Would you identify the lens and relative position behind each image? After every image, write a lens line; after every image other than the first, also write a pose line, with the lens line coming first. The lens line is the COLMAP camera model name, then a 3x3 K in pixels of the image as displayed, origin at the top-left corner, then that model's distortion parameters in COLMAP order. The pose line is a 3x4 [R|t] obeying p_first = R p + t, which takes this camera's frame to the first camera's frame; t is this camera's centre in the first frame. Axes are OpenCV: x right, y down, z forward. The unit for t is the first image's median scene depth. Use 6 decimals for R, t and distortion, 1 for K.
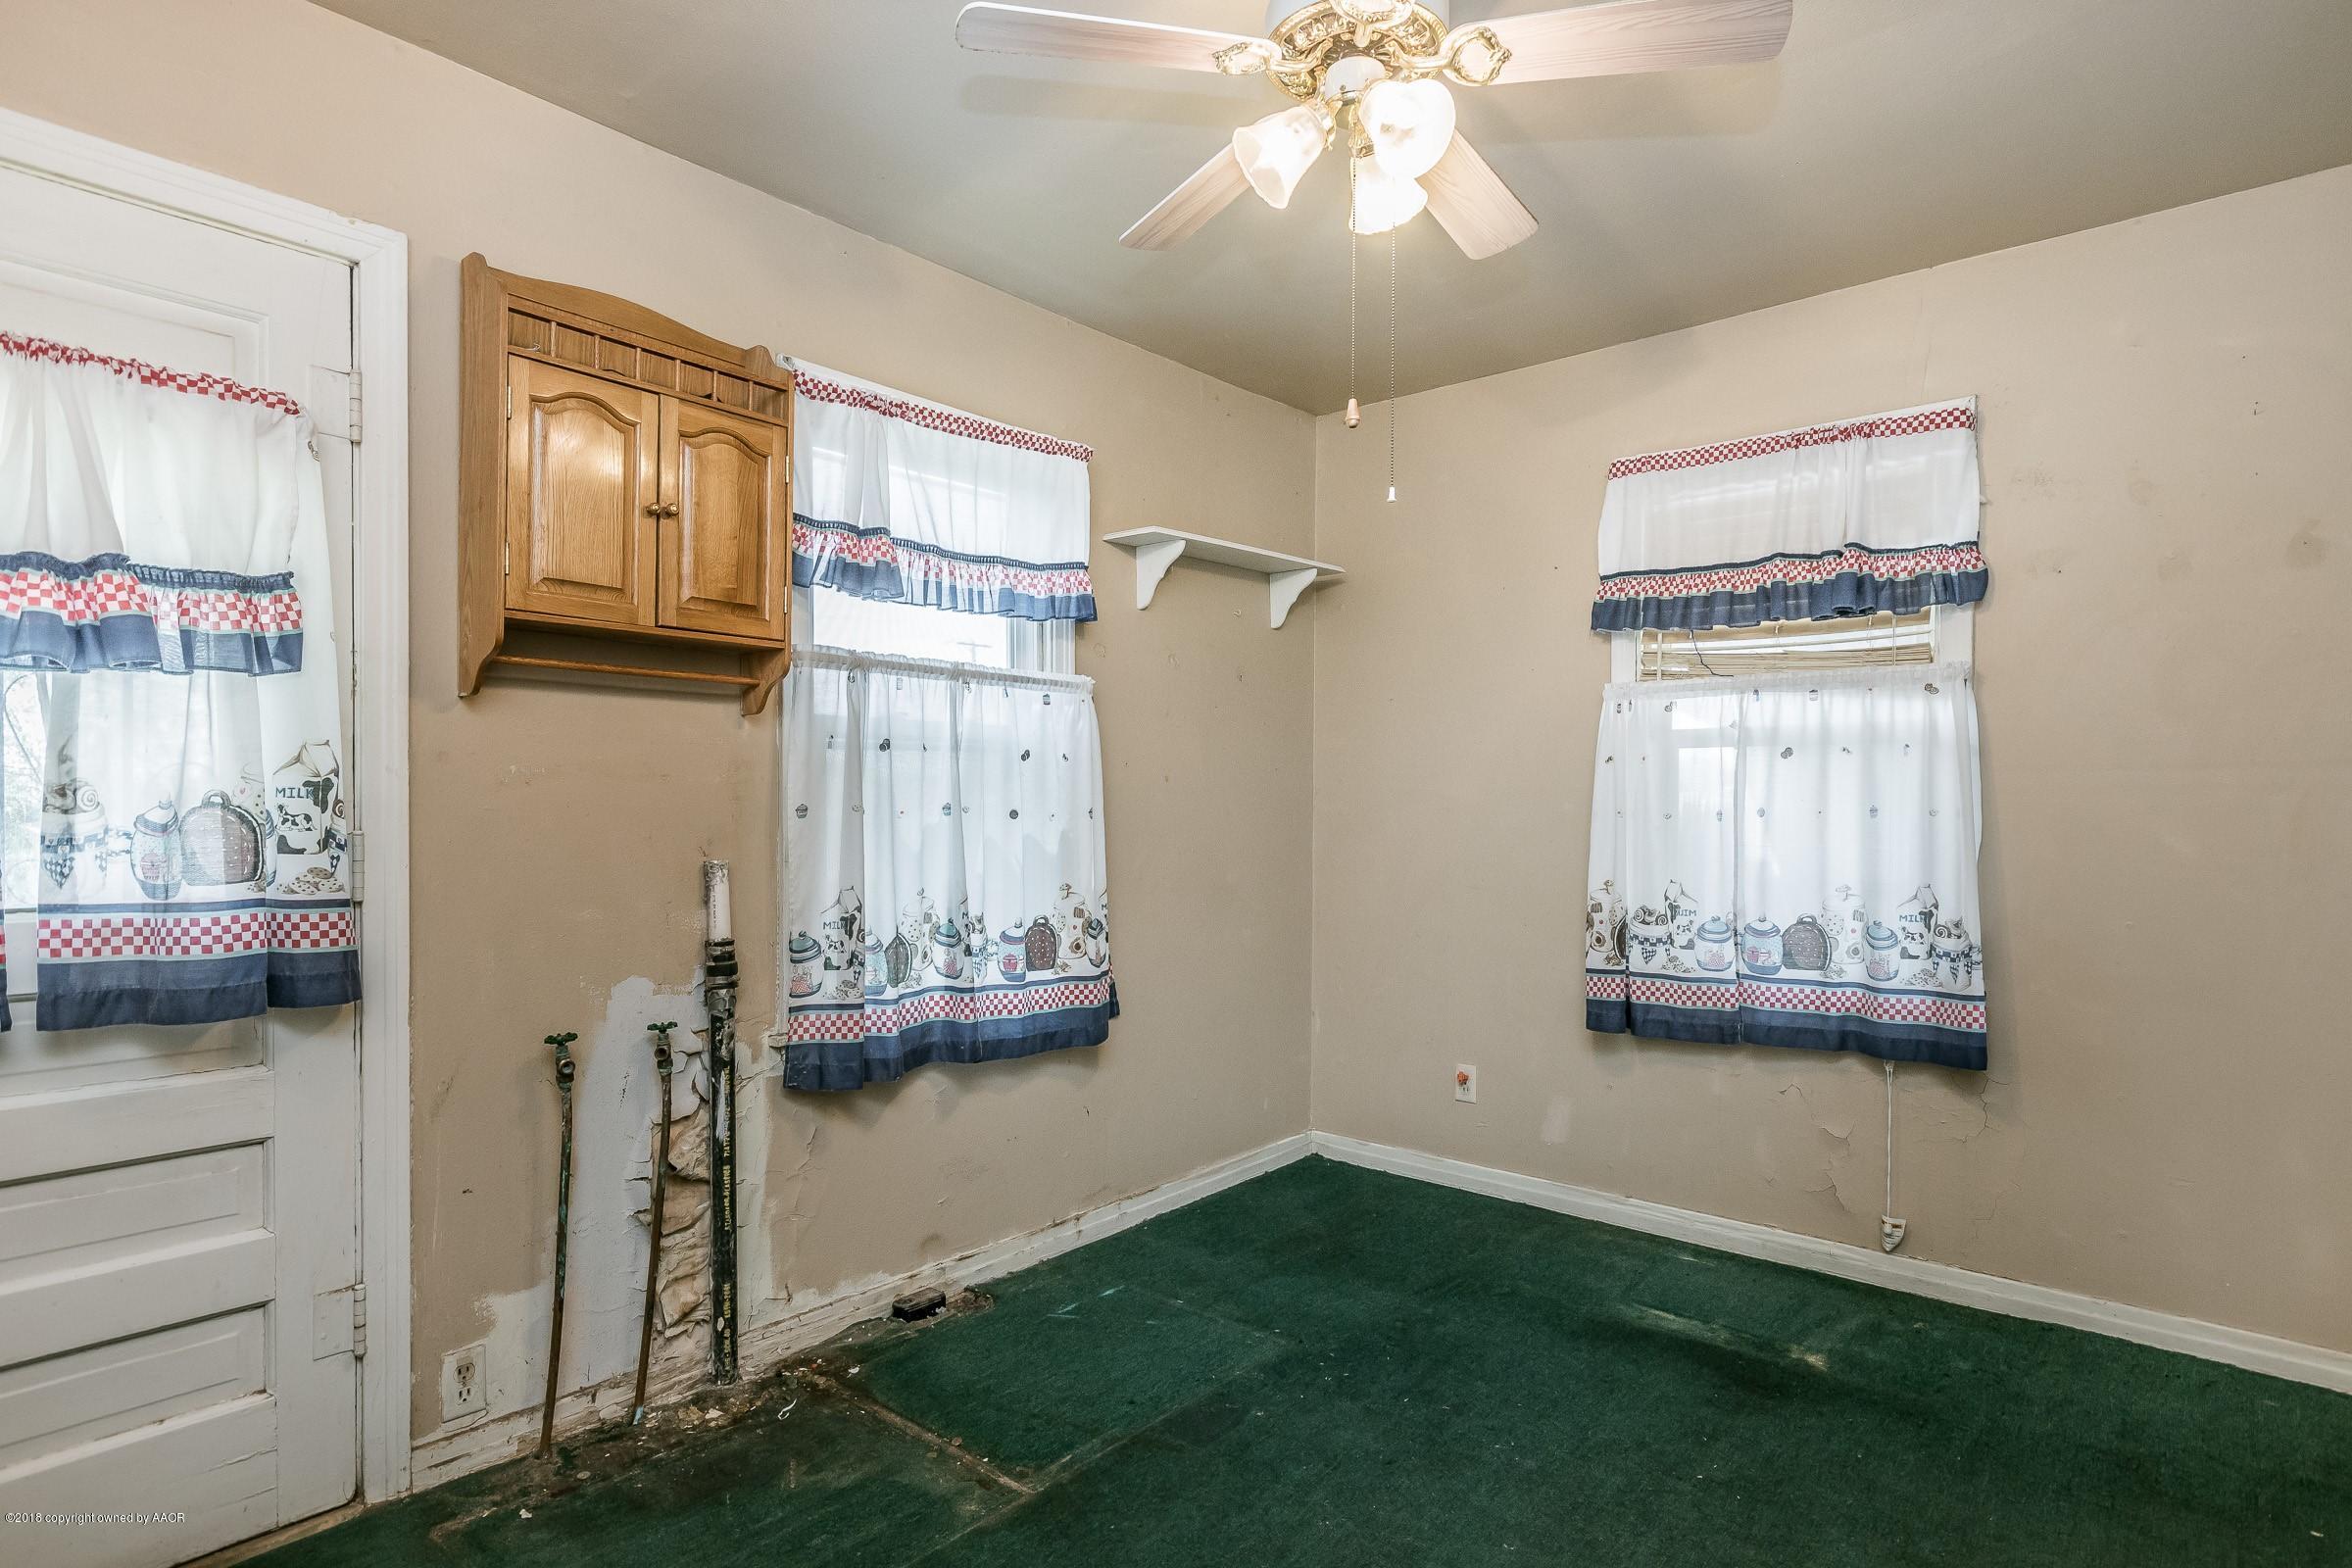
lens RADIAL K [[1224.5, 0, 1180.0], [0, 1224.5, 822.1], [0, 0, 1]] dist [0.000395, -0.000150]
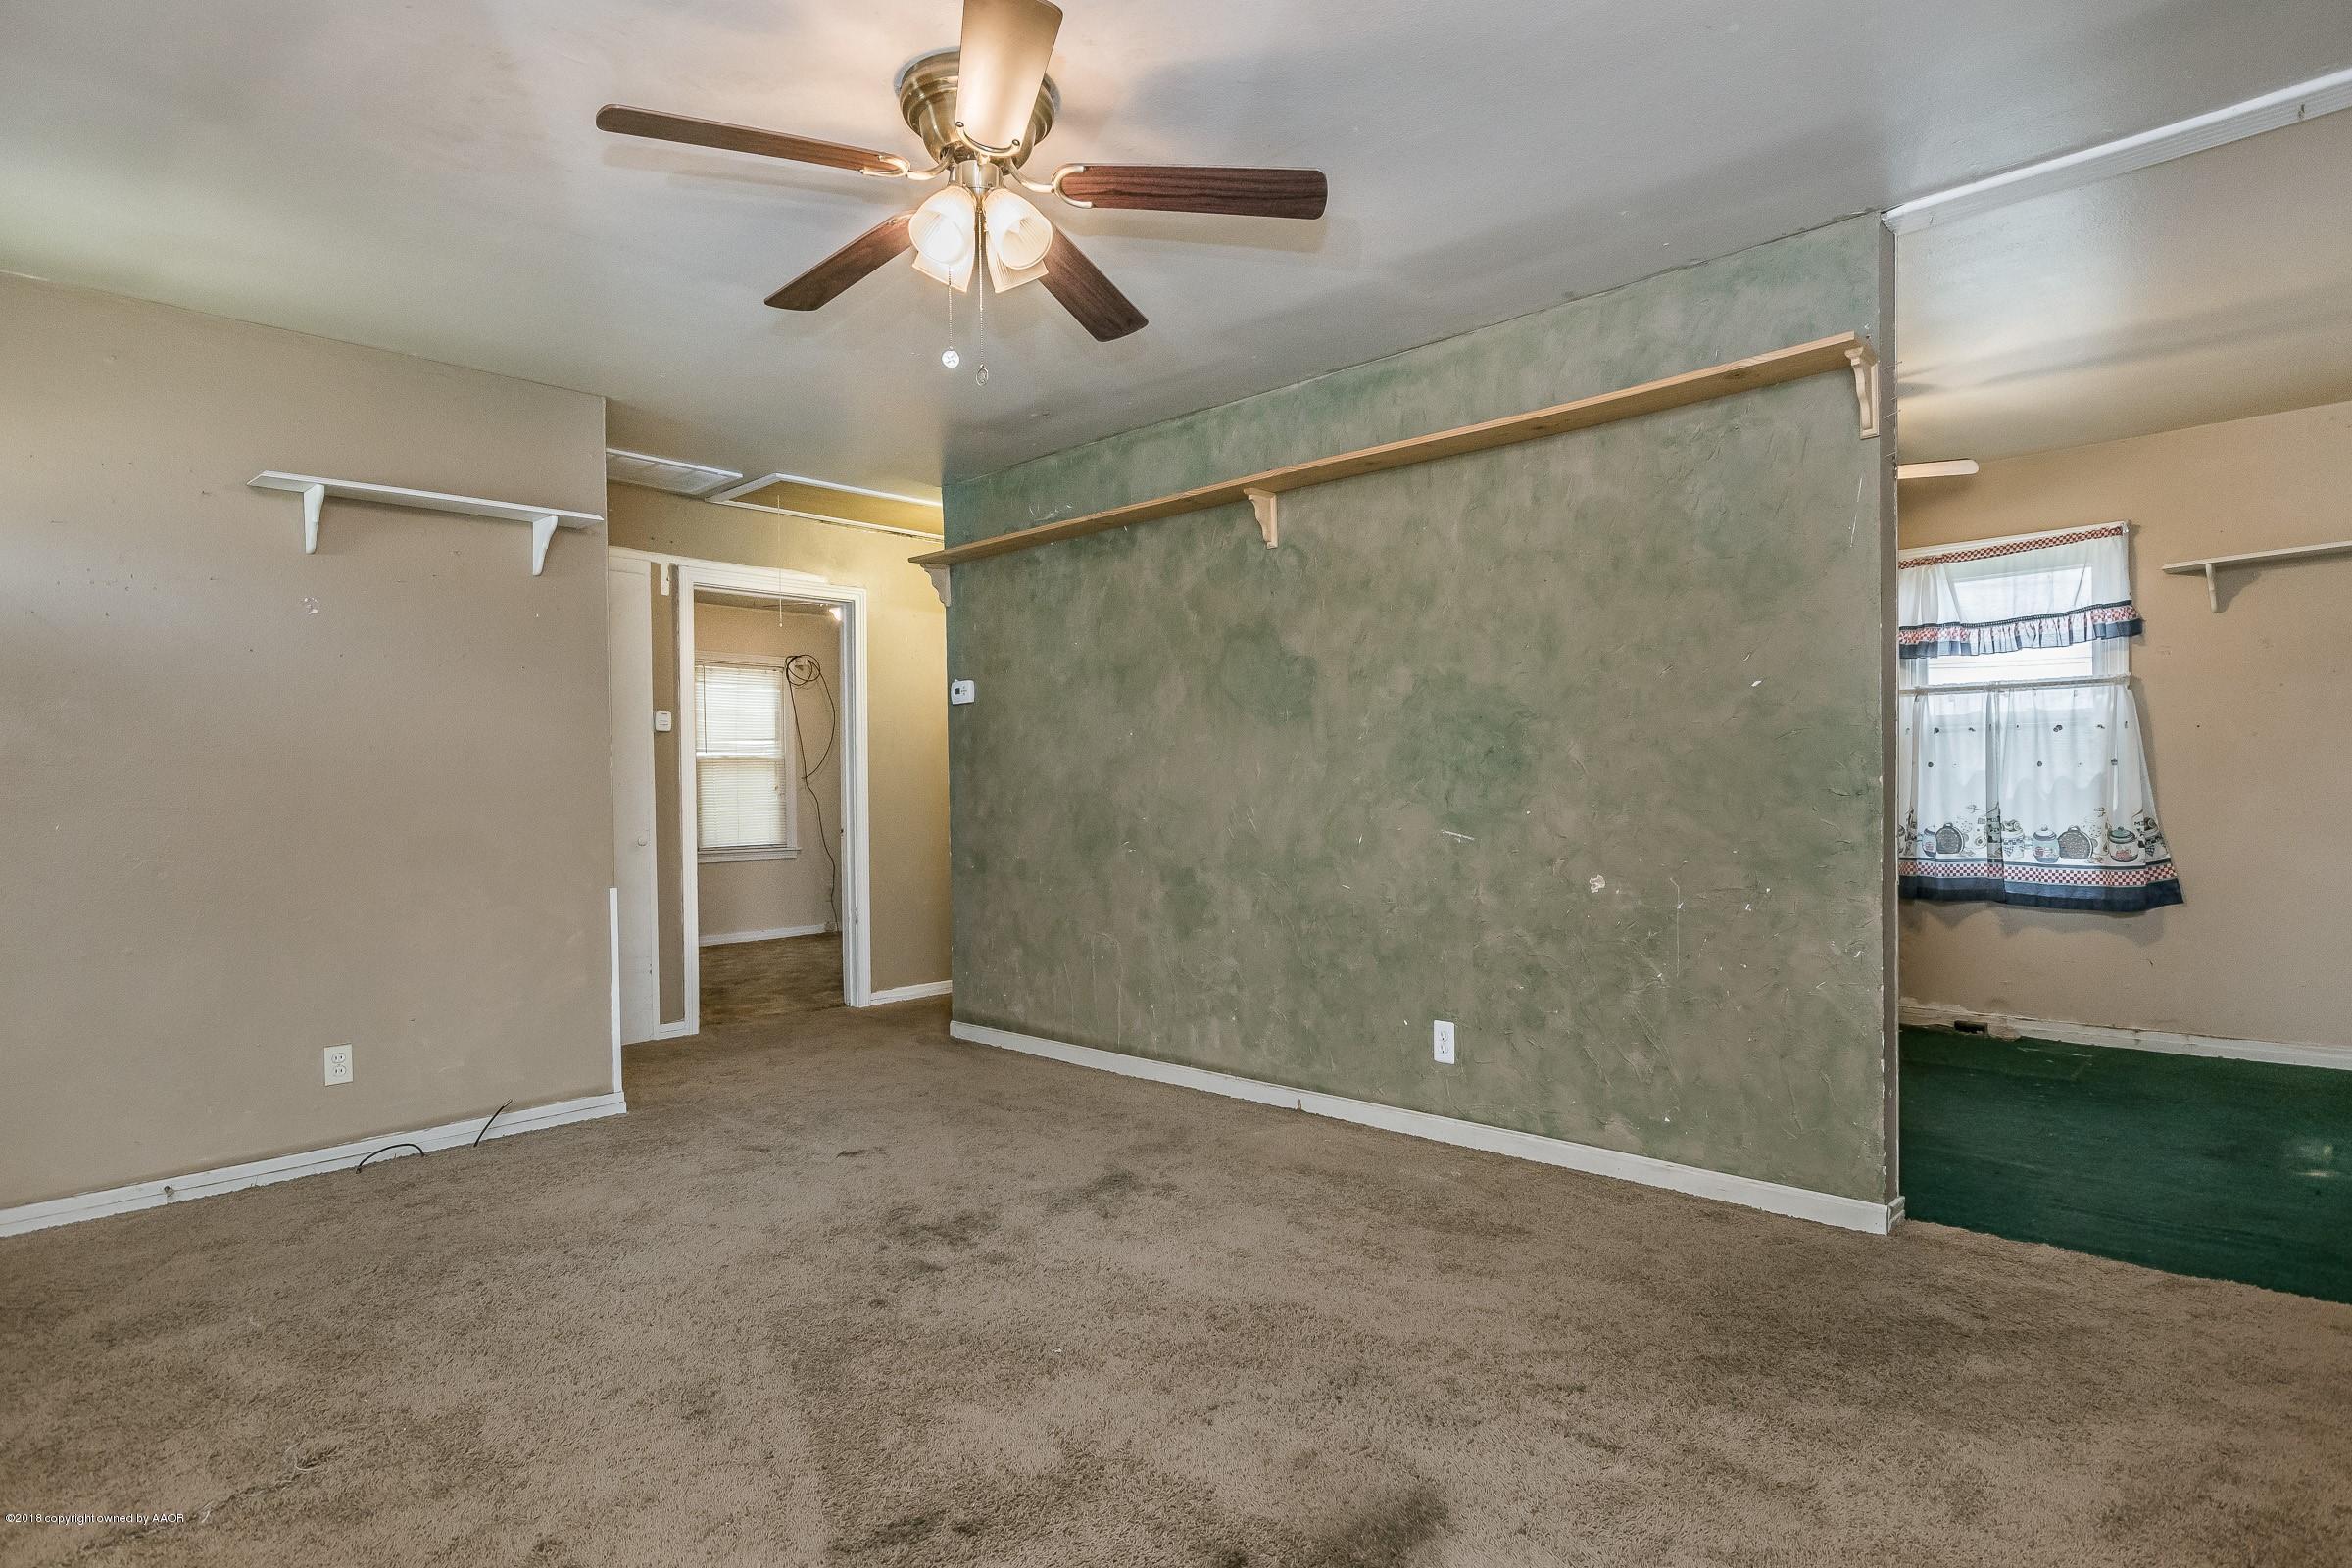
lens RADIAL K [[1241.2, 0, 1175.6], [0, 1241.2, 810.3], [0, 0, 1]] dist [0.000422, 0.000035]
pose [[-0.052138, 0.021310, -0.998412, 1.960858], [0.004107, 0.999768, 0.021125, 0.019379], [0.998631, -0.002999, -0.052213, -0.133067]]
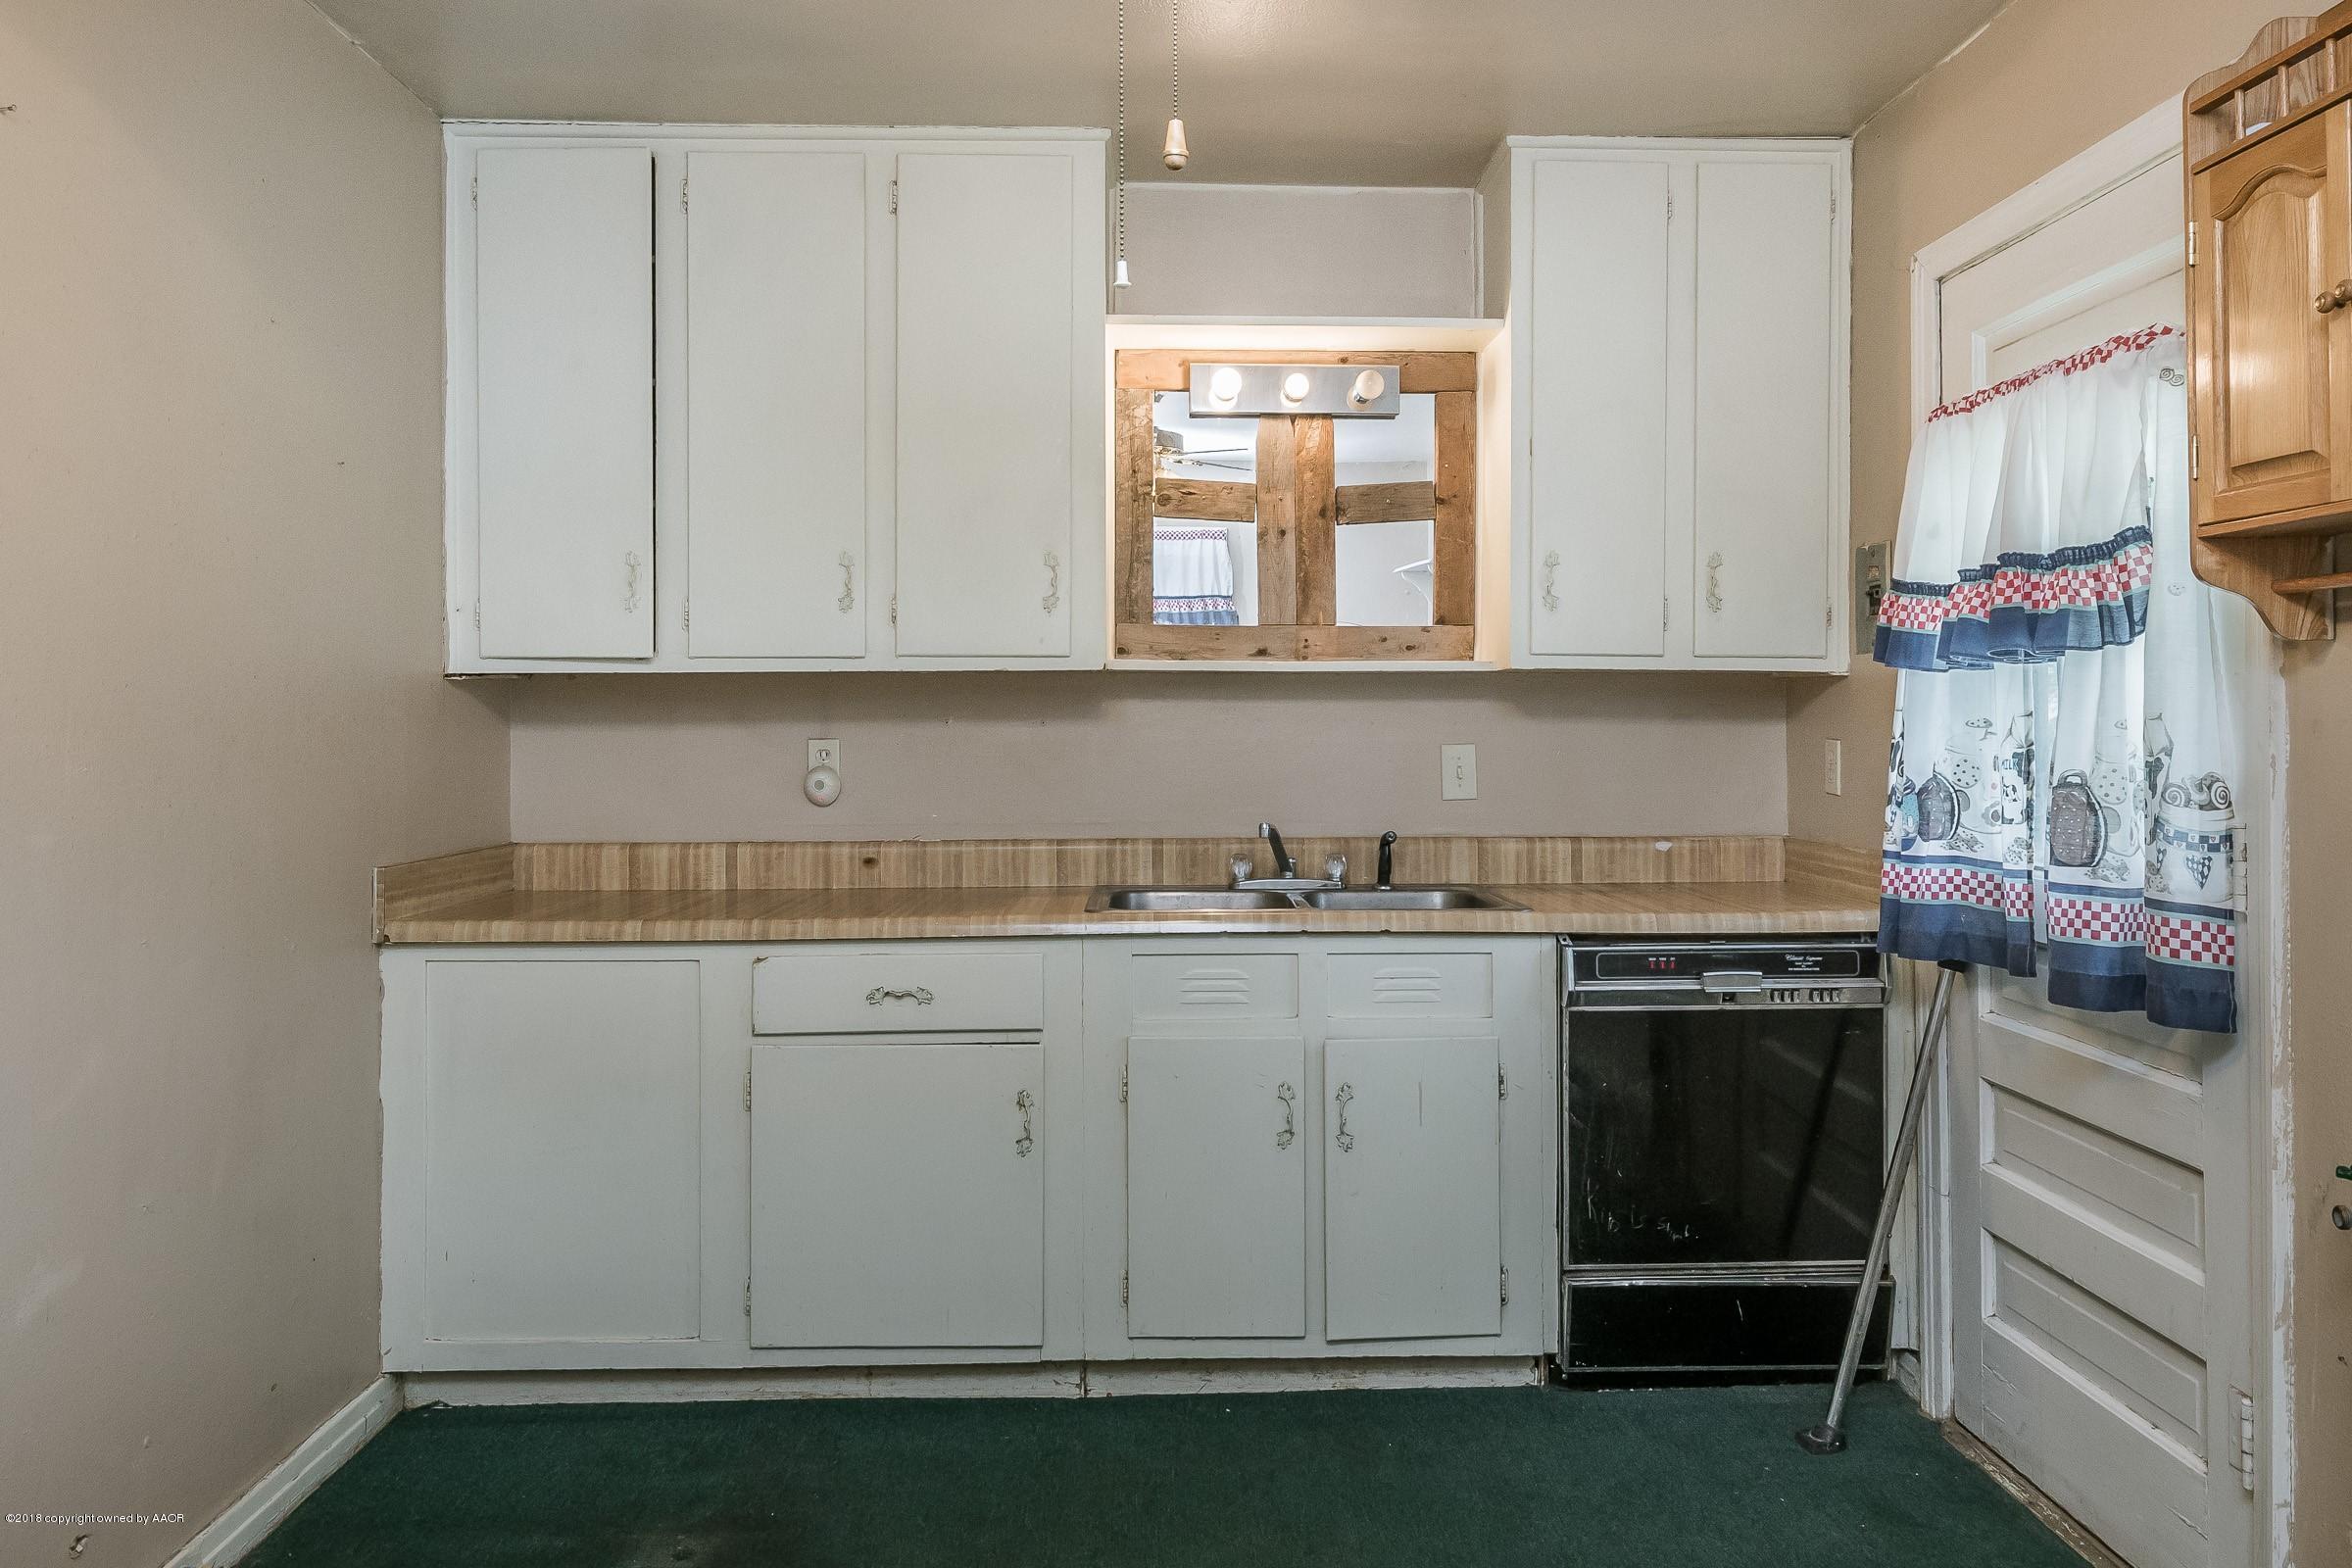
lens RADIAL K [[1660.3, 0, 1204.0], [0, 1660.3, 719.3], [0, 0, 1]] dist [-0.003333, 0.004973]
pose [[-0.739657, -0.000102, -0.672984, 0.443729], [-0.006410, 0.999956, 0.006893, -0.050990], [0.672954, 0.009412, -0.739625, 1.082612]]
